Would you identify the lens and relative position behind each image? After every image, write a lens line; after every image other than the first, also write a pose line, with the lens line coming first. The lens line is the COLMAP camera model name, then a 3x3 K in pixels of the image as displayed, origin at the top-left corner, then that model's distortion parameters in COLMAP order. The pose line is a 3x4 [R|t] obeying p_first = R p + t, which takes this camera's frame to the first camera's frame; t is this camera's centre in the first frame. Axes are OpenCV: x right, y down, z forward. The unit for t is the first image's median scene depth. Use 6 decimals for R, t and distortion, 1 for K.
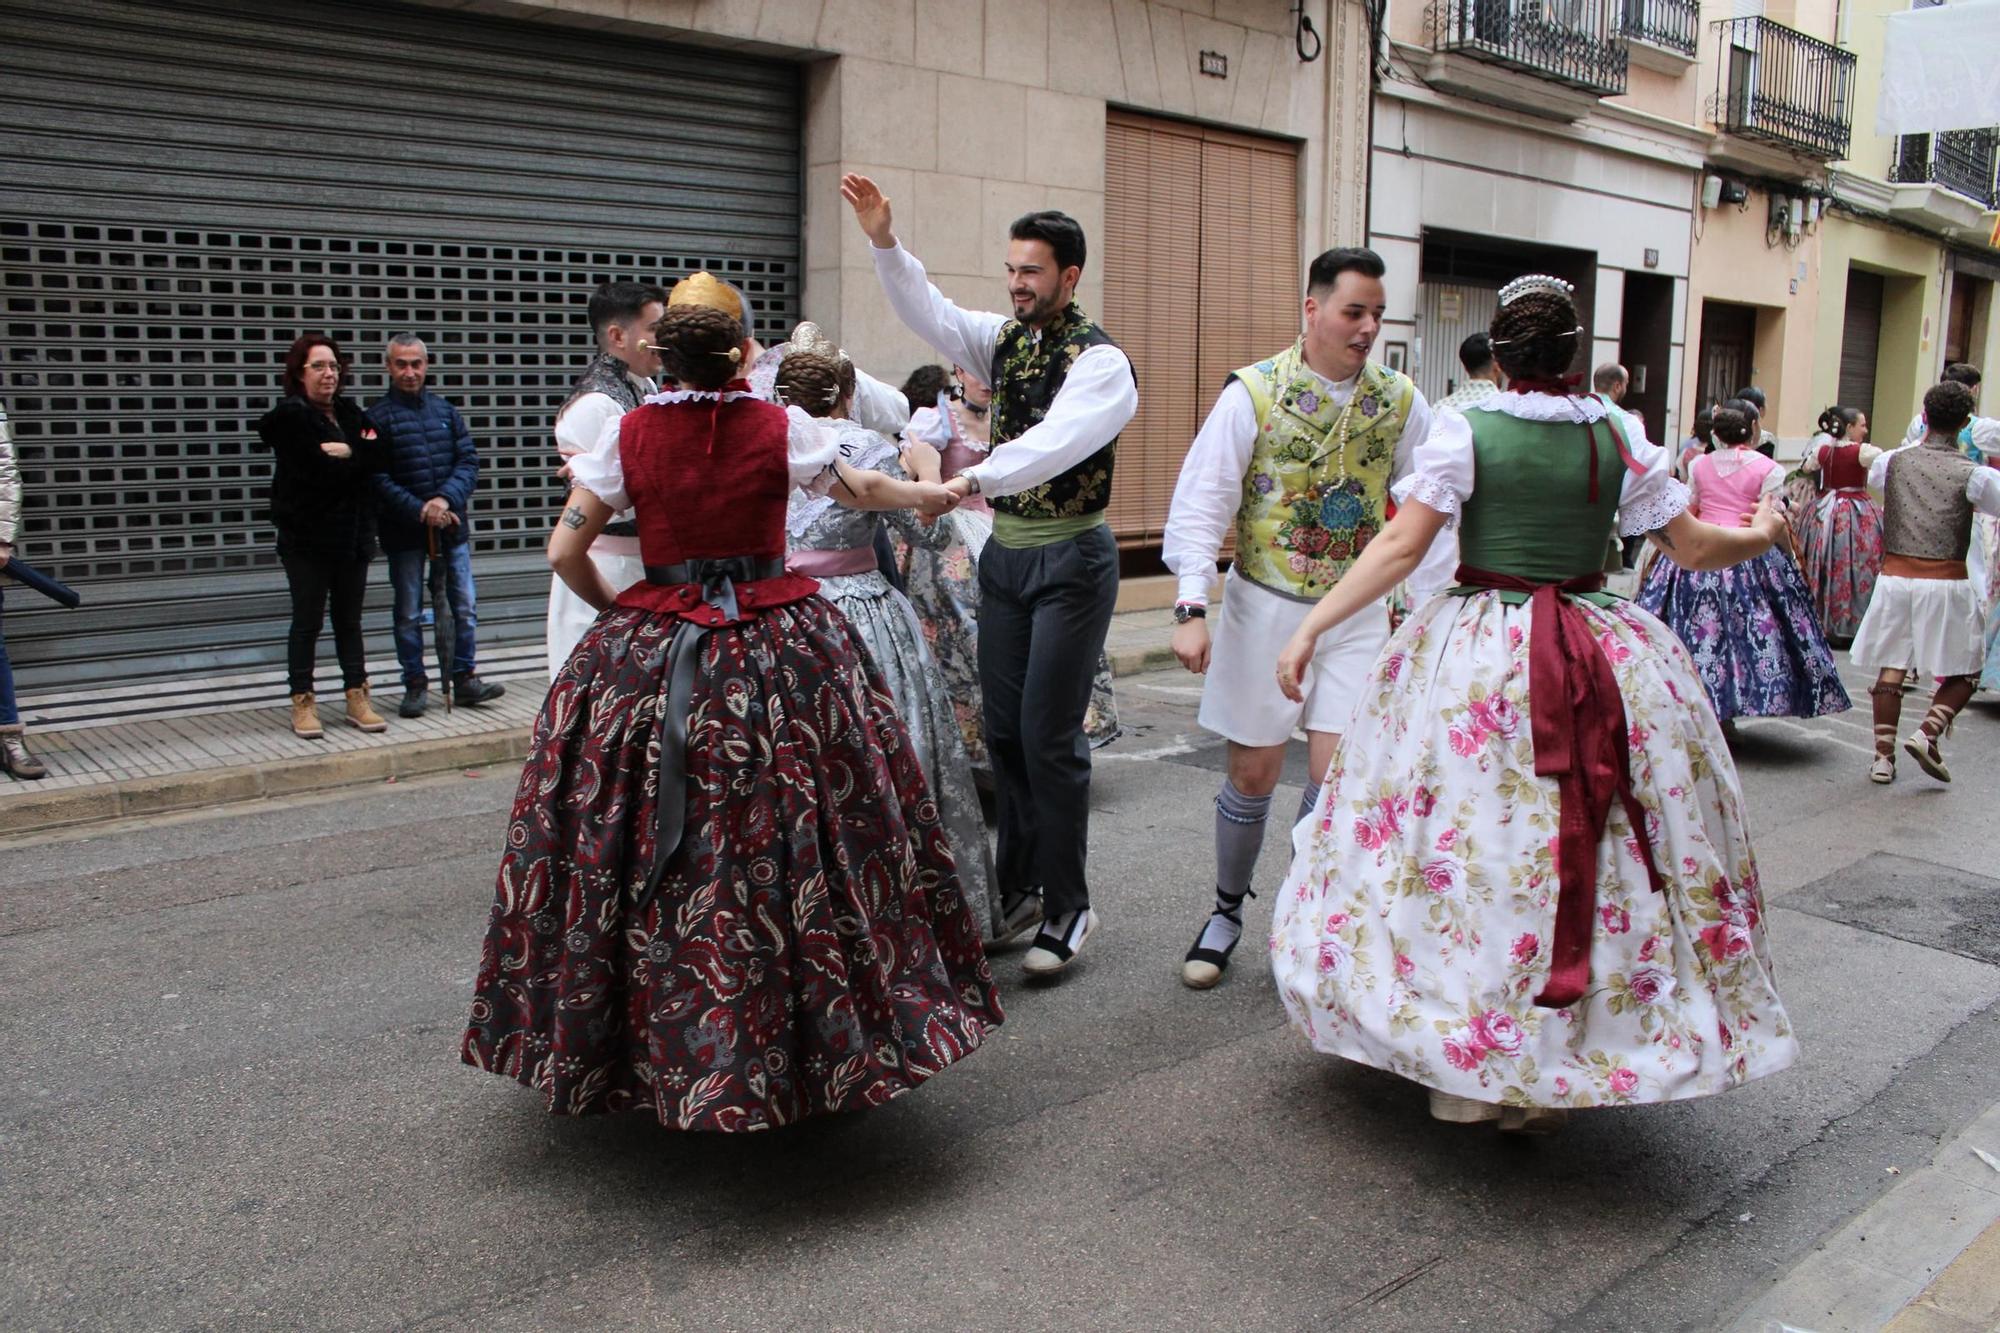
lens RADIAL K [[1695.7, 0, 1000.0], [0, 1695.7, 666.5], [0, 0, 1]] dist [-0.169961, 0.156378]
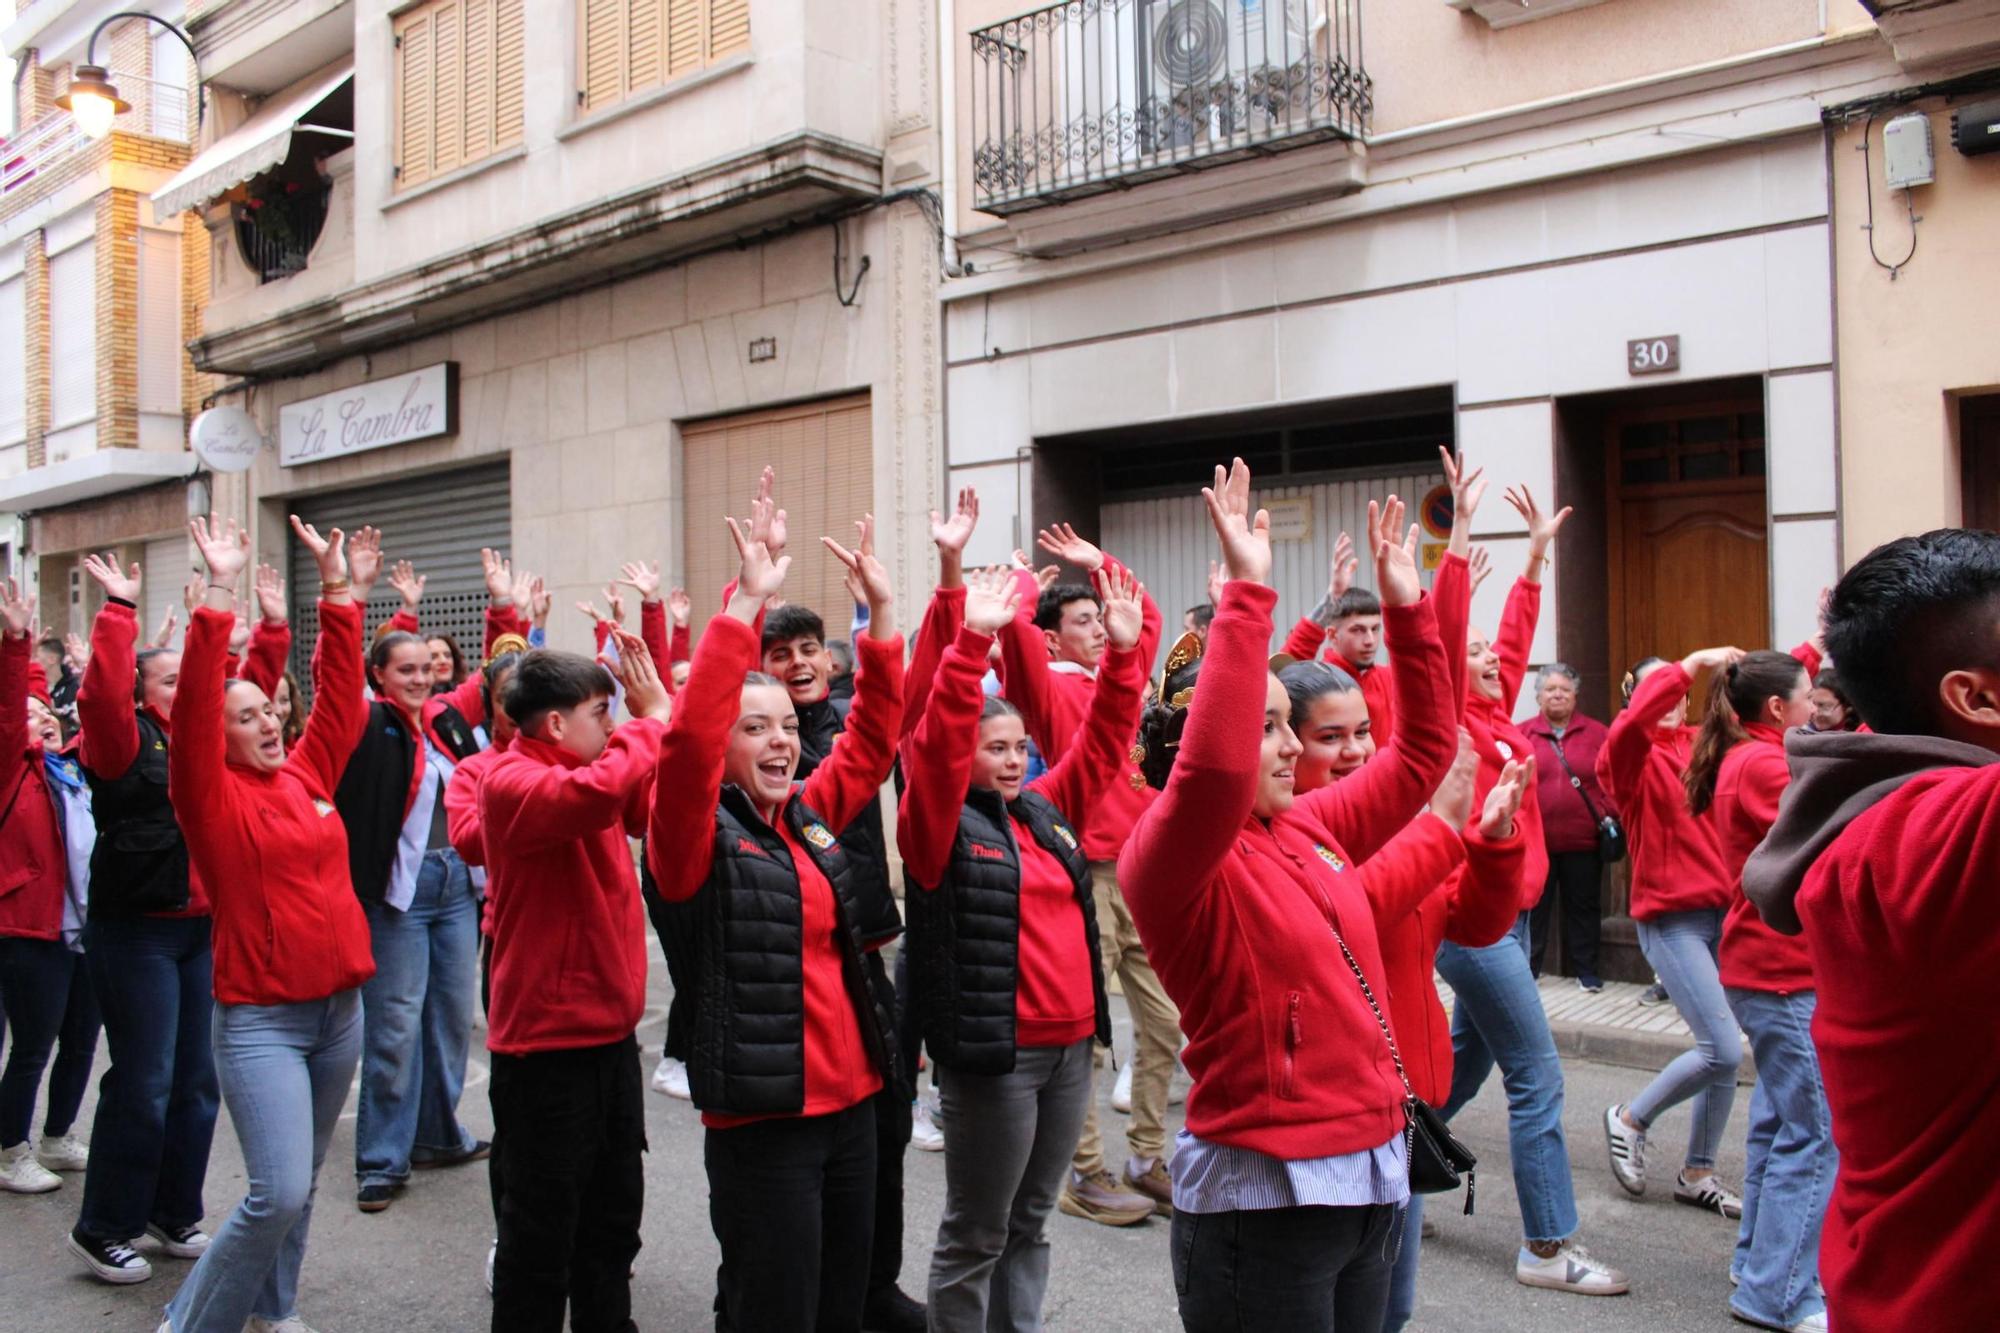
lens RADIAL K [[1695.7, 0, 1000.0], [0, 1695.7, 666.5], [0, 0, 1]] dist [-0.169961, 0.156378]
pose [[0.119127, 0.003581, -0.992873, 1.113148], [-0.122847, 0.992363, -0.011161, -0.163188], [0.985250, 0.123301, 0.118657, 0.981779]]
